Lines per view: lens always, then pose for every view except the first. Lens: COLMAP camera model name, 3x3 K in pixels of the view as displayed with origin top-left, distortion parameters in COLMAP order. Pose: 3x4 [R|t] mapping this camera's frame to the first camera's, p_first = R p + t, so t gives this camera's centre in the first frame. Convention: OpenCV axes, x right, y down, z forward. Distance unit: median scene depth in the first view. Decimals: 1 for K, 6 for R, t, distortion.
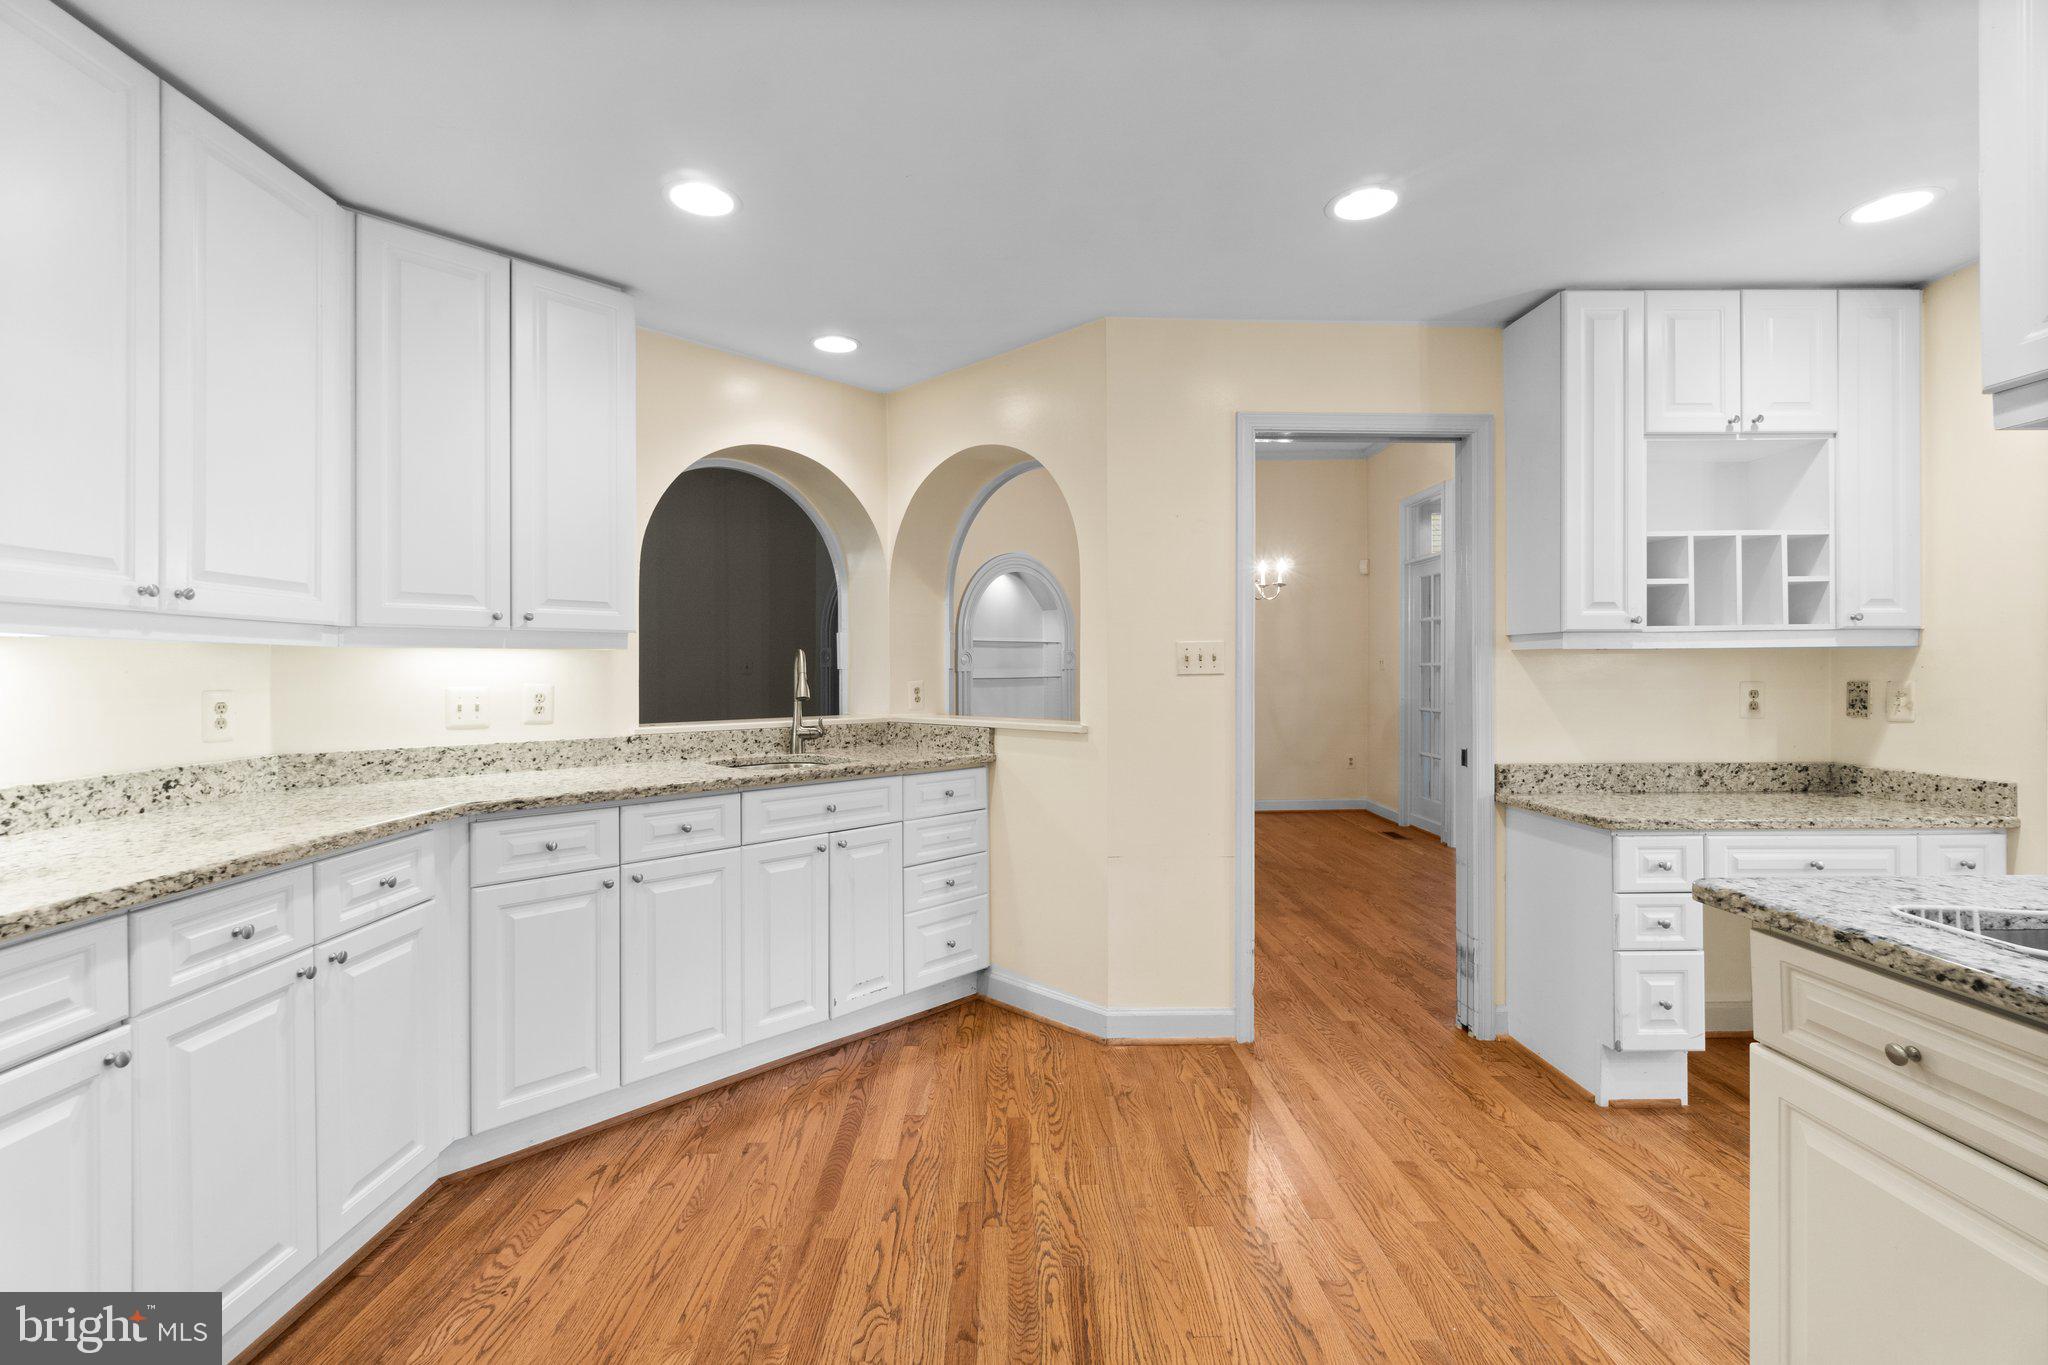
lens RADIAL K [[884.6, 0, 1021.4], [0, 884.6, 672.3], [0, 0, 1]] dist [-0.004990, 0.000366]
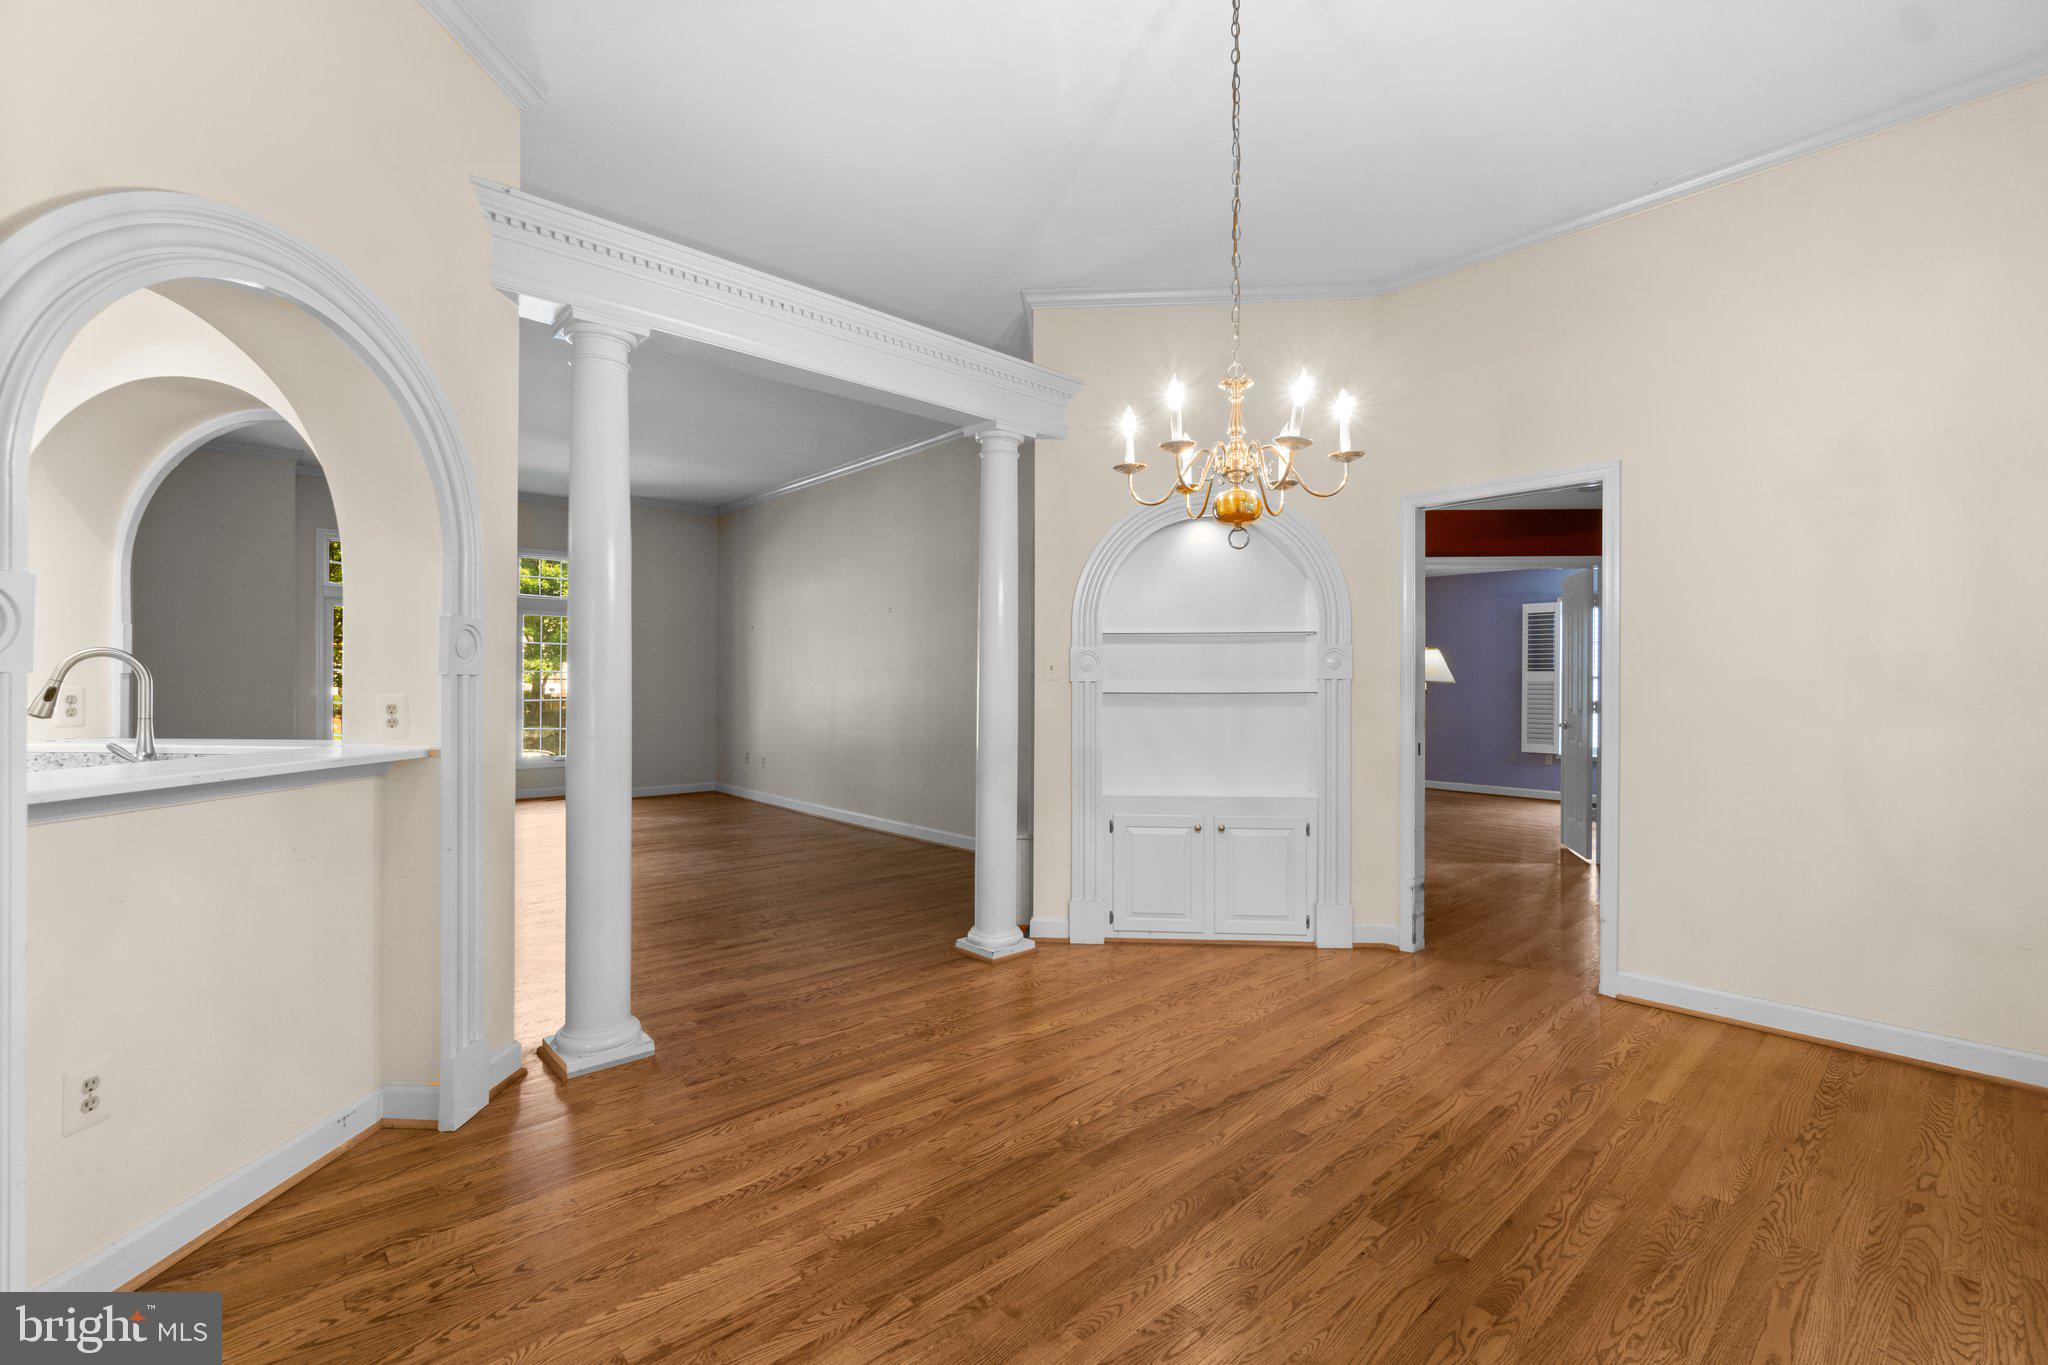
lens RADIAL K [[884.6, 0, 1015.4], [0, 884.6, 683.2], [0, 0, 1]] dist [-0.004990, 0.000366]
pose [[0.654899, 0.007697, -0.755677, 0.958031], [-0.006008, 0.999970, 0.004979, -0.005916], [0.755692, 0.001279, 0.654926, 1.342416]]
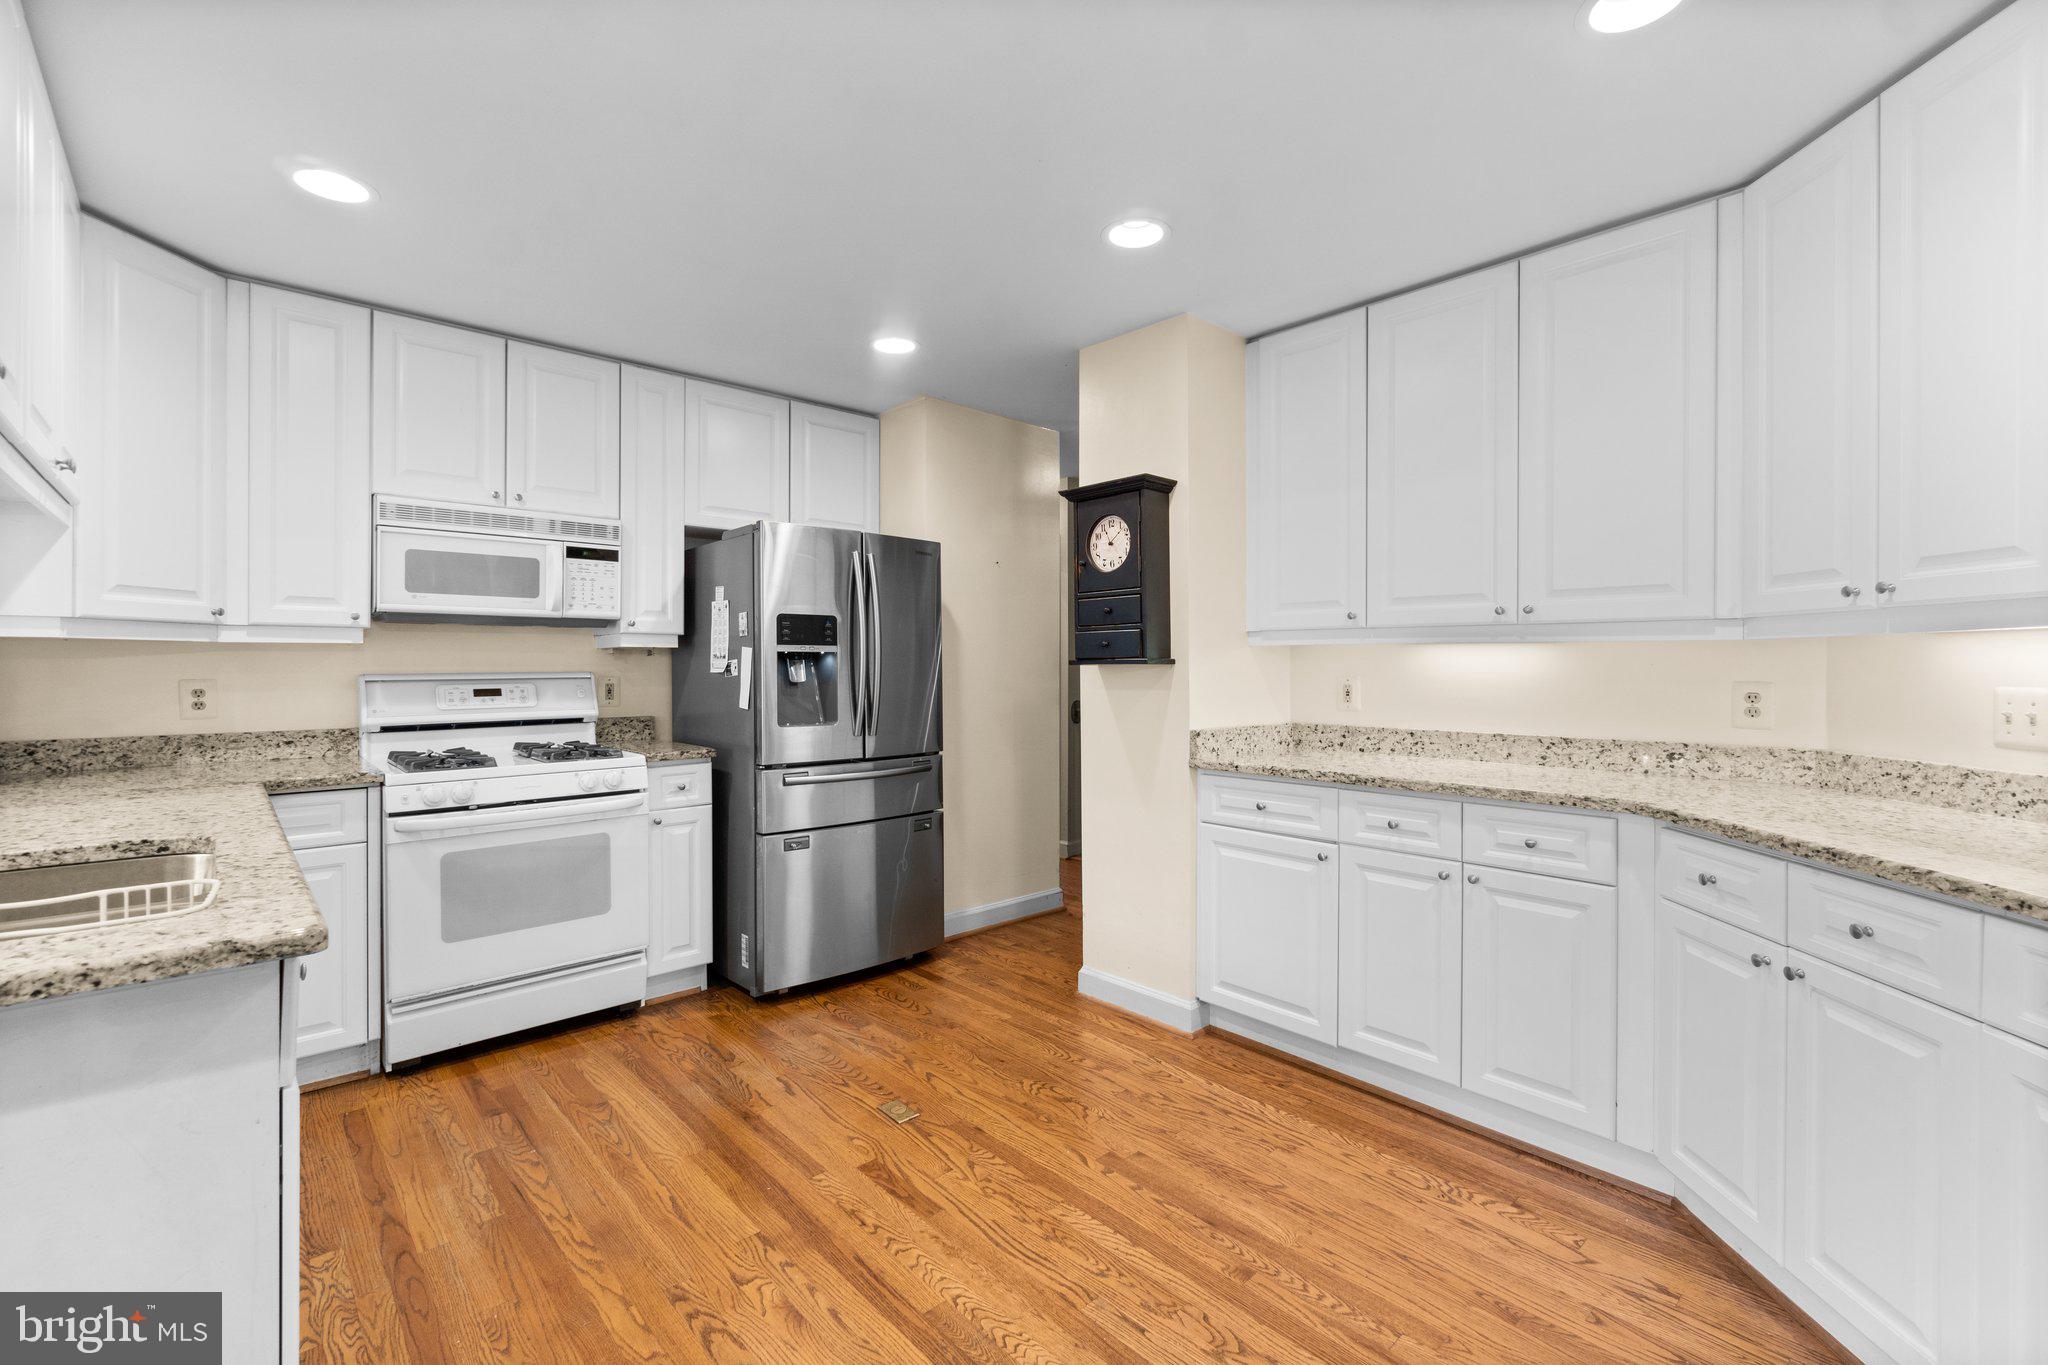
lens RADIAL K [[884.6, 0, 1018.0], [0, 884.6, 670.3], [0, 0, 1]] dist [-0.004990, 0.000366]
pose [[-0.750235, 0.007823, -0.661126, 0.398445], [-0.000765, 0.999919, 0.012700, -0.005241], [0.661171, 0.010034, -0.750168, 0.991200]]
